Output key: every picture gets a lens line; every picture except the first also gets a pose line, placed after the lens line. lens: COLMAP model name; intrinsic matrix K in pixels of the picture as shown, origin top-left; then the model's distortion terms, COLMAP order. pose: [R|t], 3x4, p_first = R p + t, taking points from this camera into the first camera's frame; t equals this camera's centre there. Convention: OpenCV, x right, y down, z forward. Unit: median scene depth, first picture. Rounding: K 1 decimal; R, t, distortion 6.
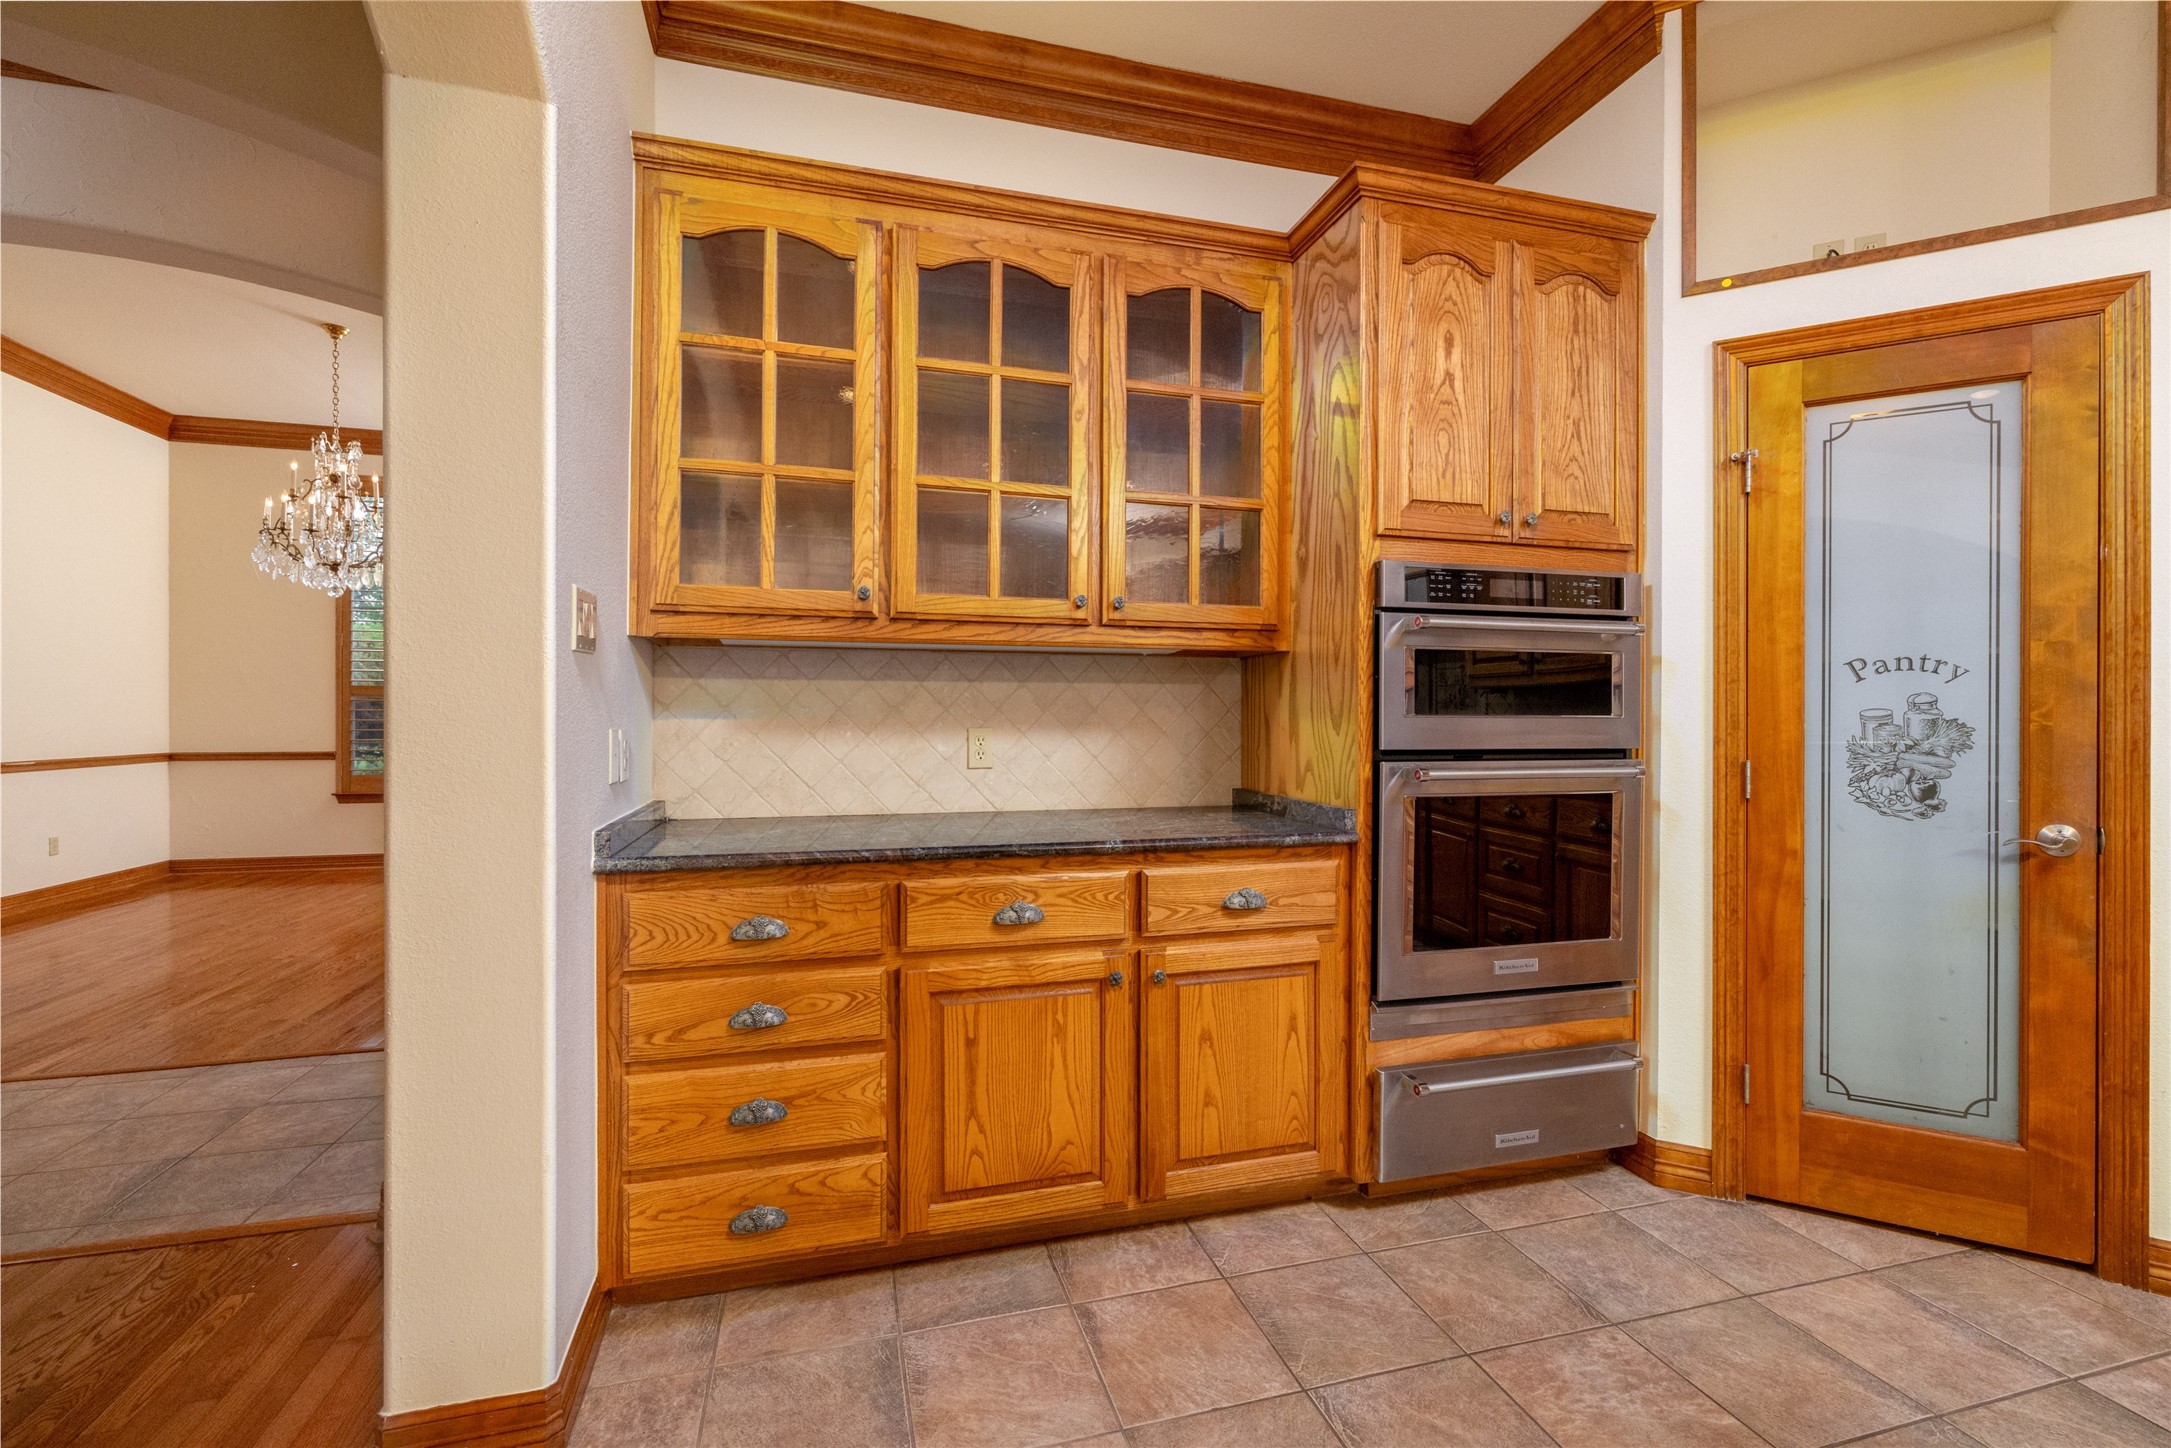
lens RADIAL K [[932.4, 0, 1075.0], [0, 932.4, 722.3], [0, 0, 1]] dist [-0.004420, 0.001471]
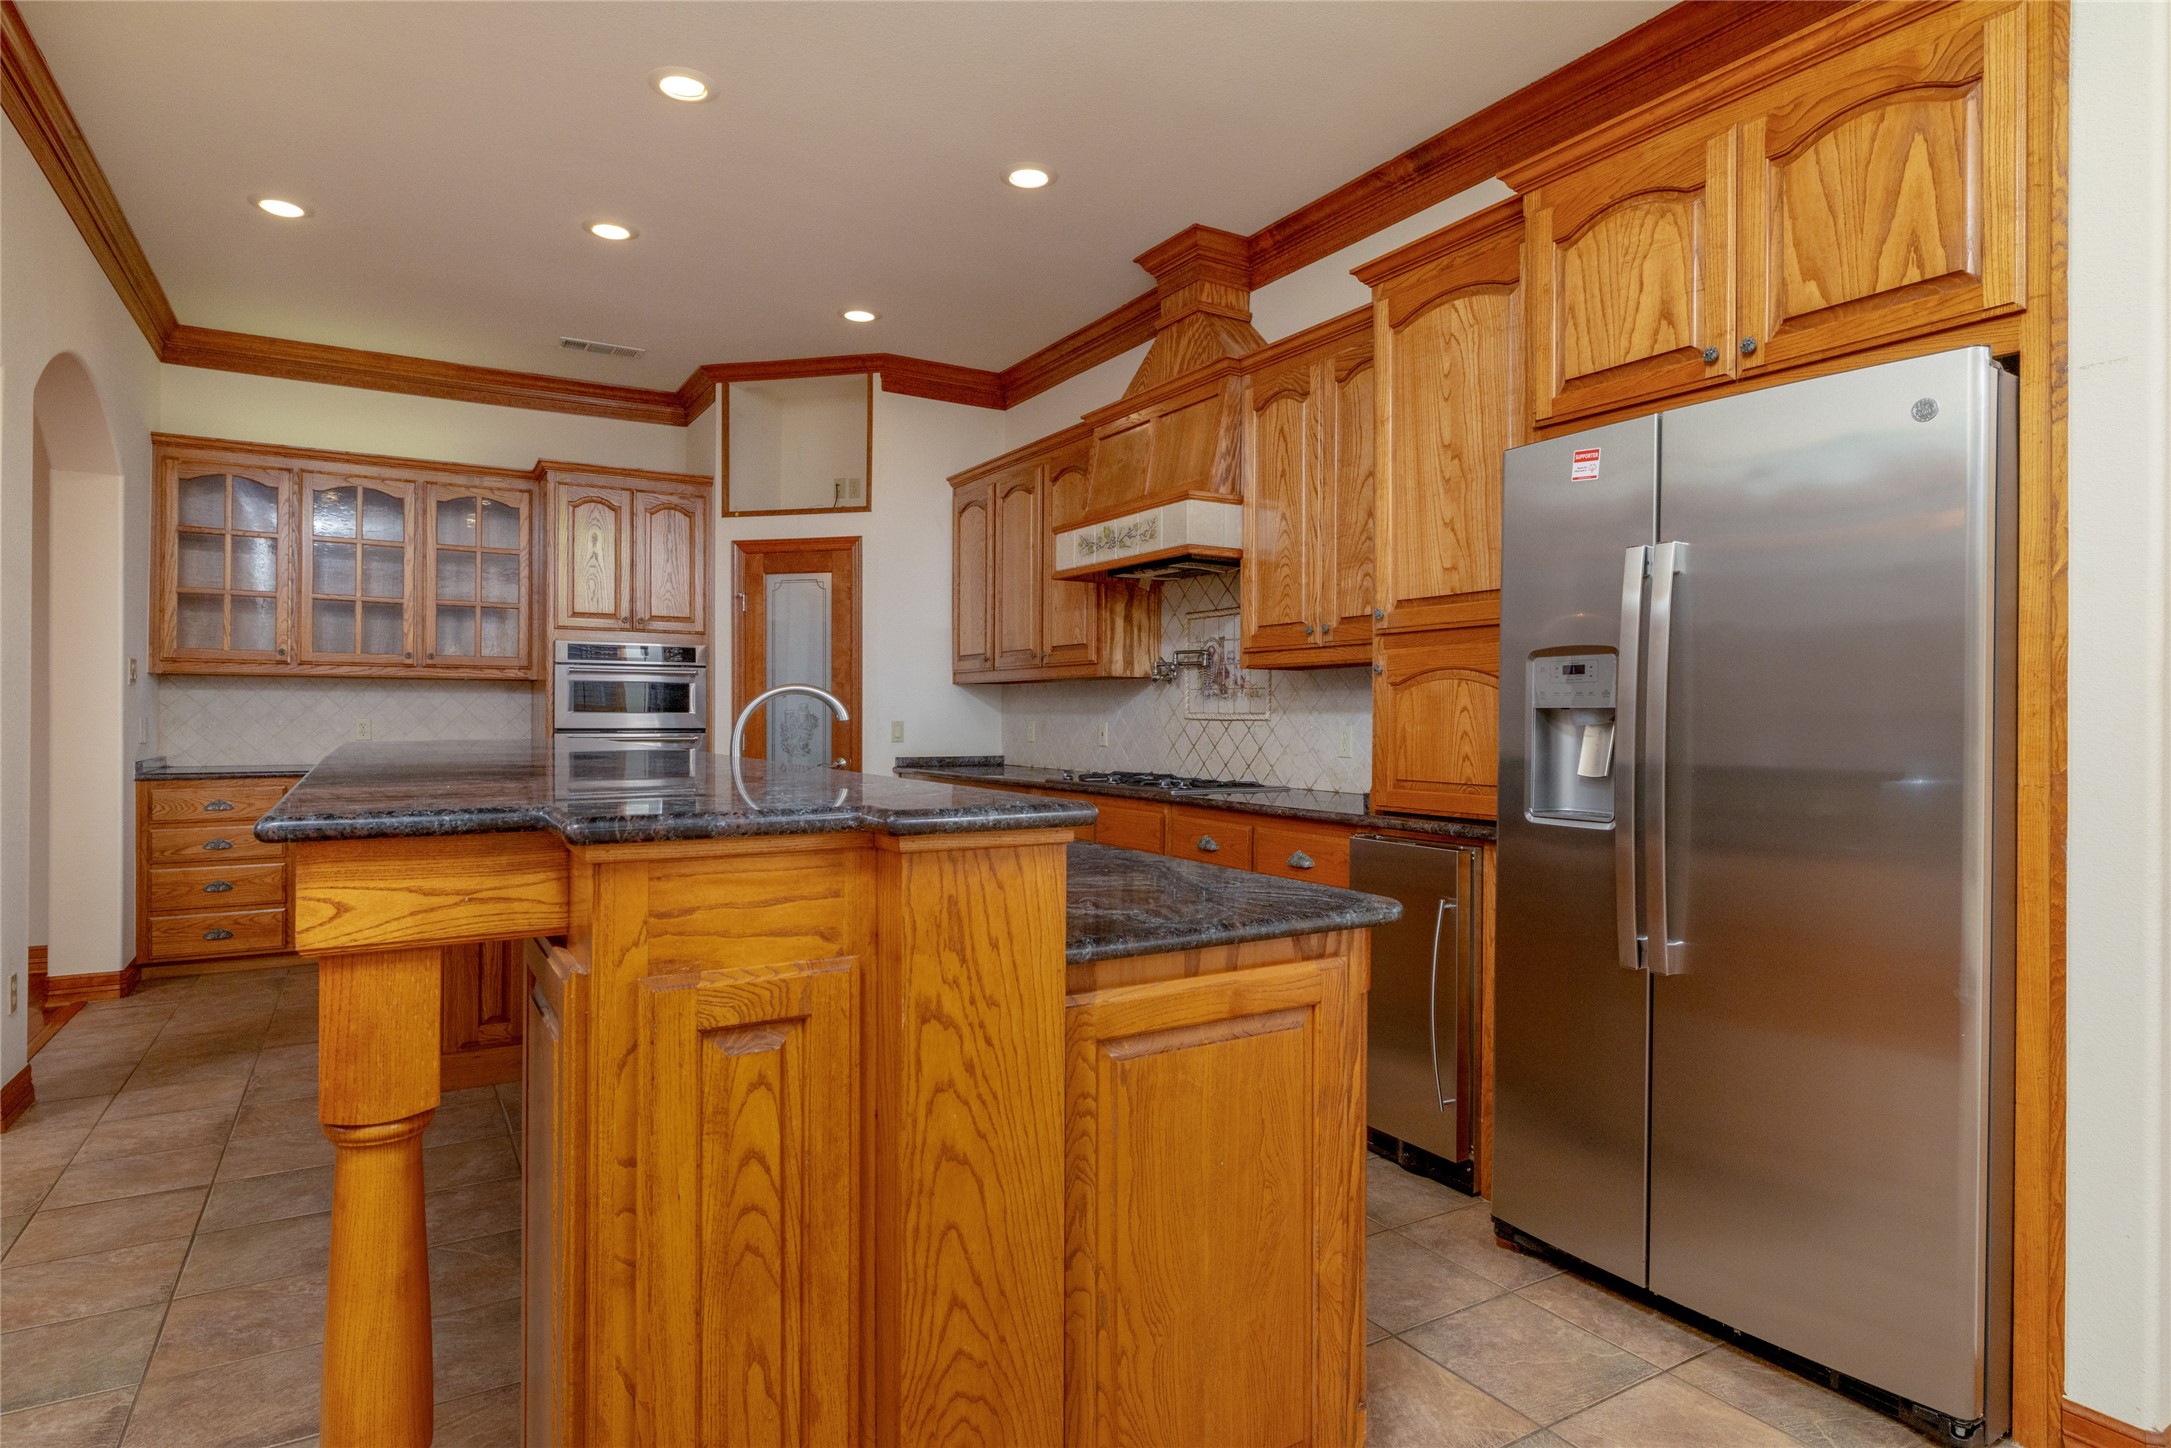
lens RADIAL K [[1168.7, 0, 1080.4], [0, 1168.7, 719.4], [0, 0, 1]] dist [0.001777, -0.003539]
pose [[0.962324, 0.000606, 0.271904, 0.771564], [-0.000537, 1.000000, -0.000328, 0.010259], [-0.271905, 0.000169, 0.962324, -1.966662]]
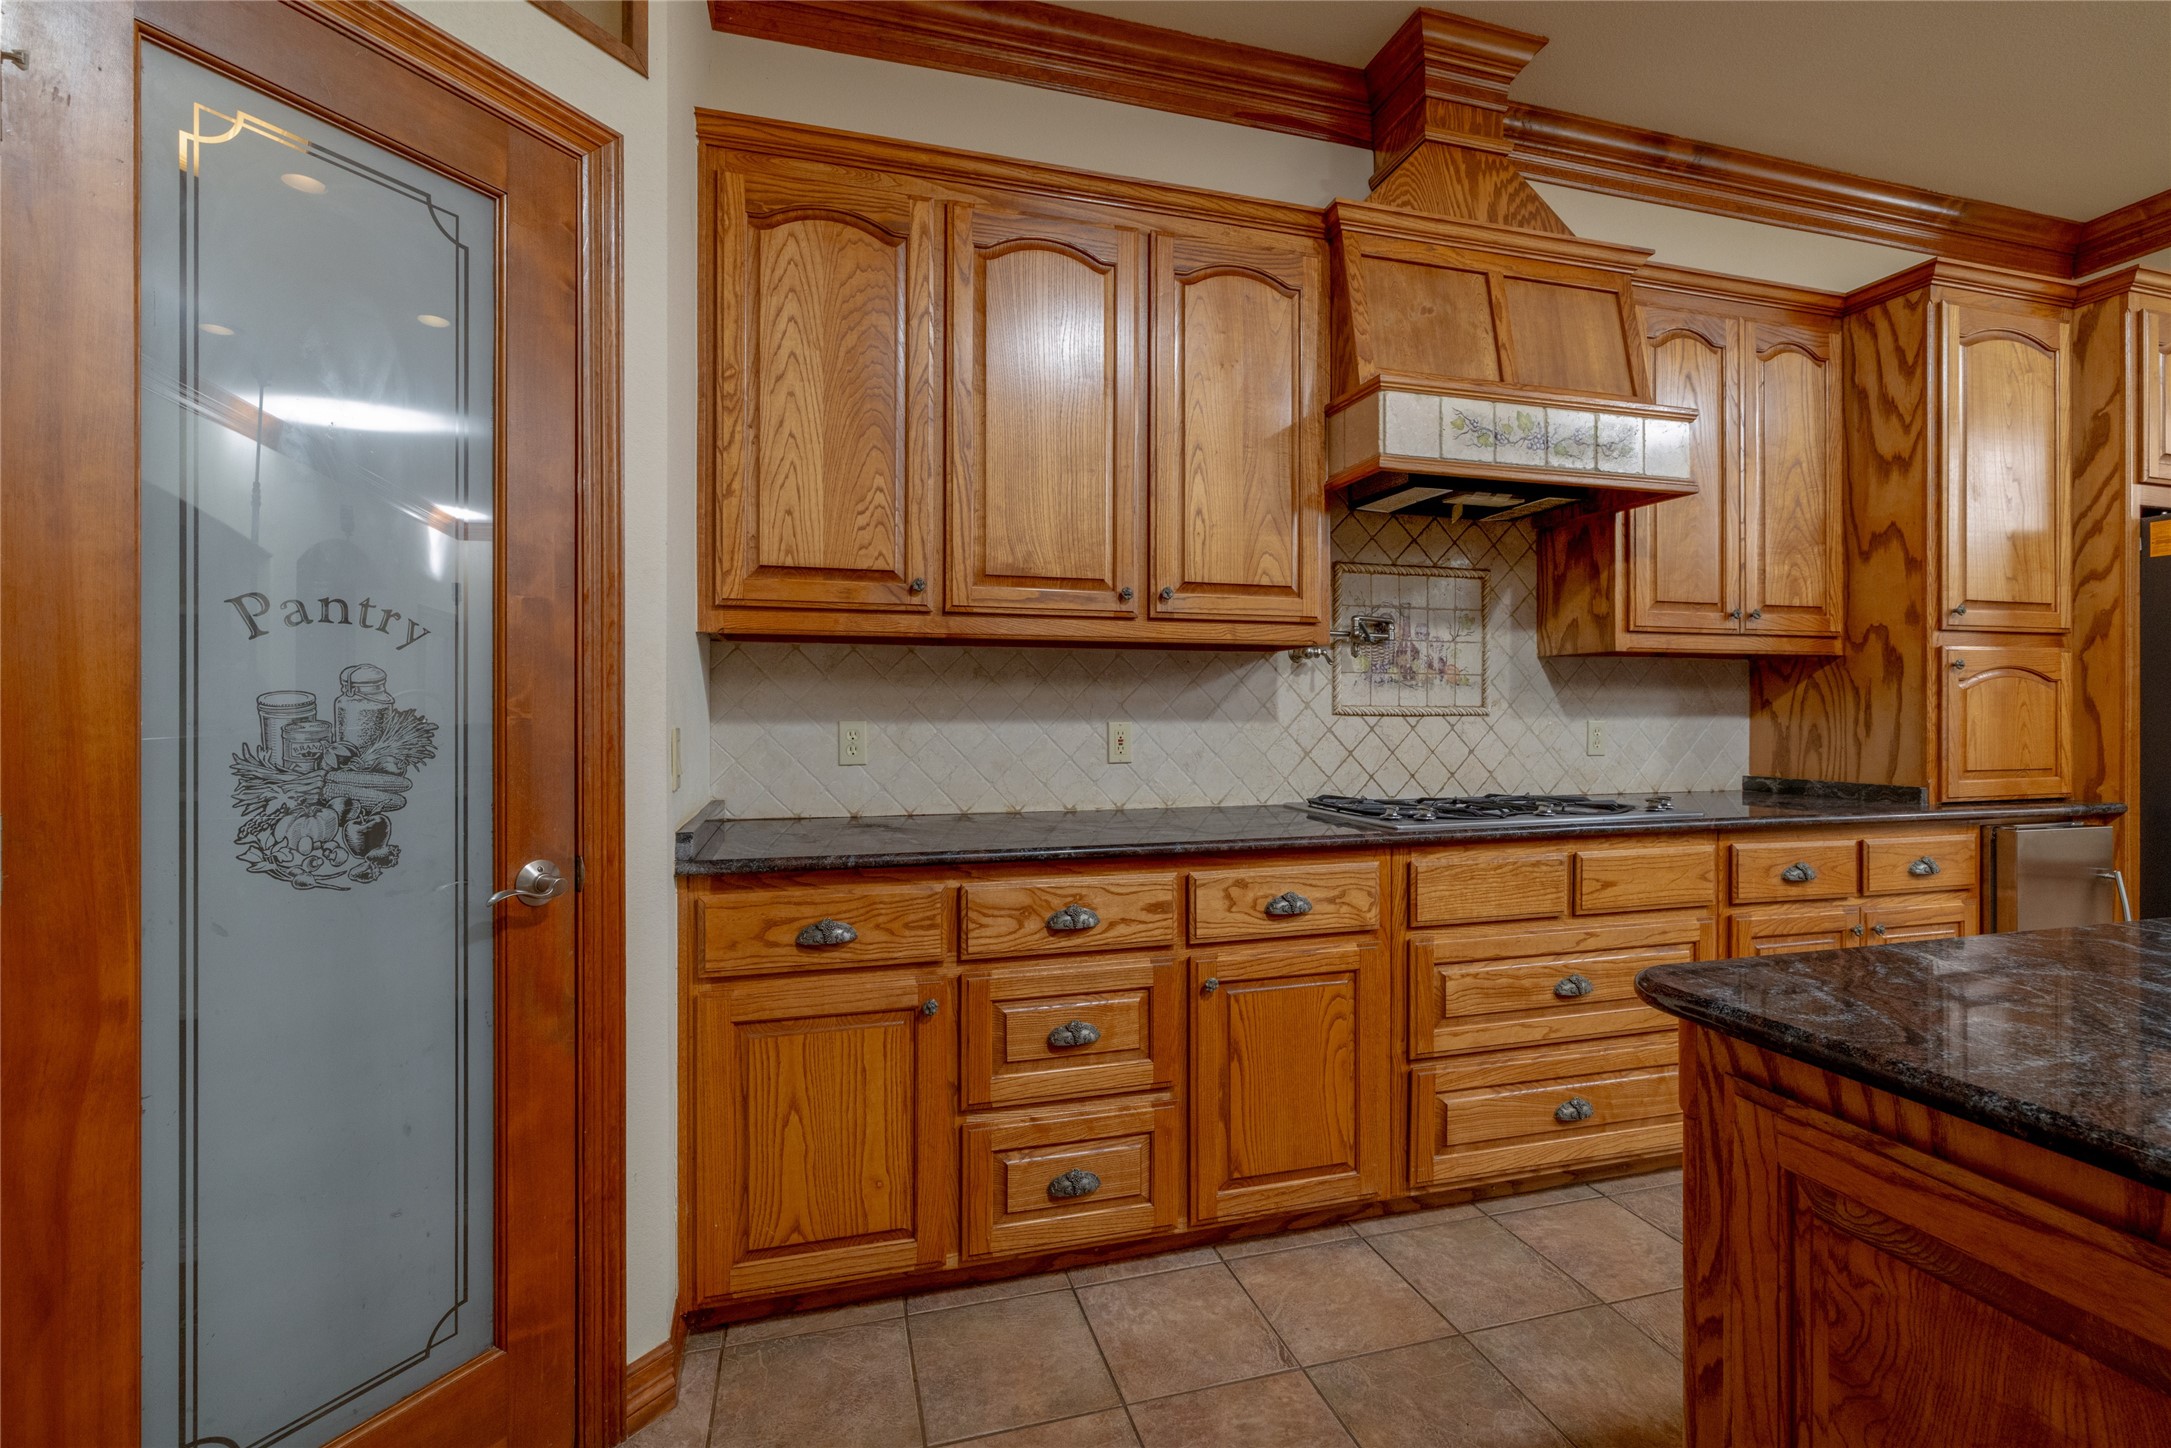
lens RADIAL K [[932.4, 0, 1083.2], [0, 932.4, 707.8], [0, 0, 1]] dist [-0.004420, 0.001471]
pose [[-0.008876, -0.002102, 0.999958, 0.330221], [0.003609, 0.999991, 0.002134, -0.004464], [-0.999954, 0.003628, -0.008869, 0.555922]]
